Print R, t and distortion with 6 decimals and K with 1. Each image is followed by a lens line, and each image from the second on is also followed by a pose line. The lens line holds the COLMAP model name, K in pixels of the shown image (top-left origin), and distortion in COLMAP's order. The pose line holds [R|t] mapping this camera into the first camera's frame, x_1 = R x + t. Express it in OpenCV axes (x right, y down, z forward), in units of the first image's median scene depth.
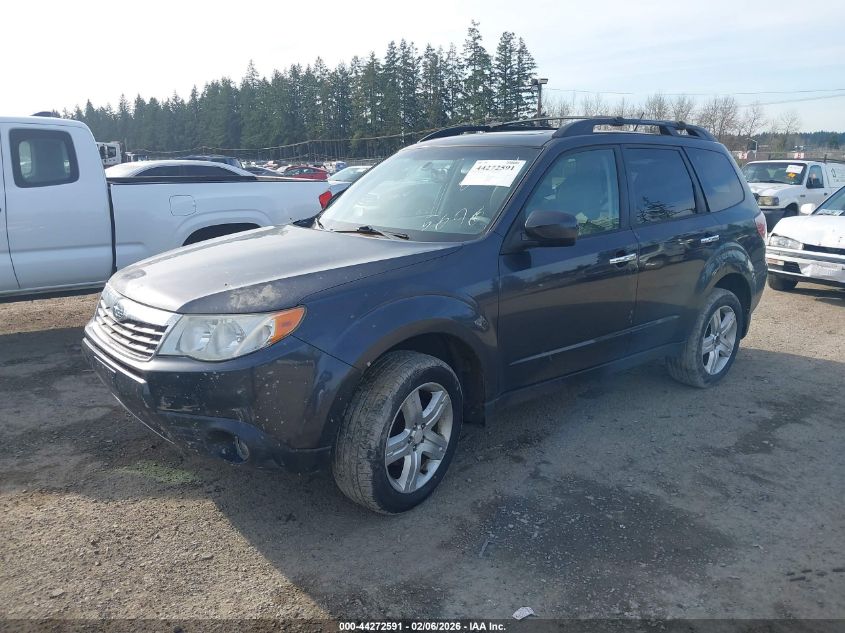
lens RADIAL K [[697.6, 0, 422.5], [0, 697.6, 316.5], [0, 0, 1]] dist [-0.025799, 0.014465]
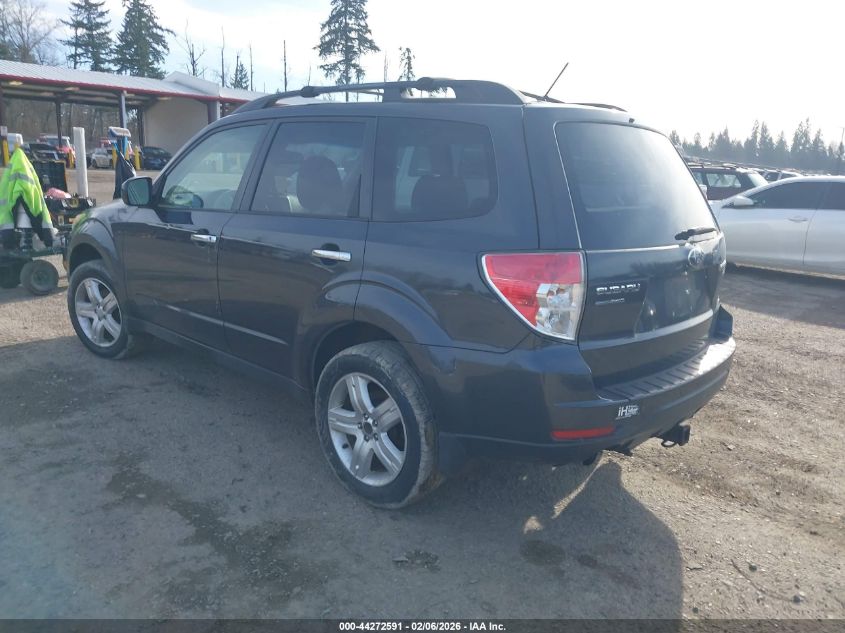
lens RADIAL K [[697.6, 0, 422.5], [0, 697.6, 316.5], [0, 0, 1]] dist [-0.025799, 0.014465]
pose [[0.095725, 0.231138, -0.968200, 1.134498], [-0.241290, 0.949046, 0.202710, -0.224186], [0.965720, 0.214212, 0.146619, 1.054718]]
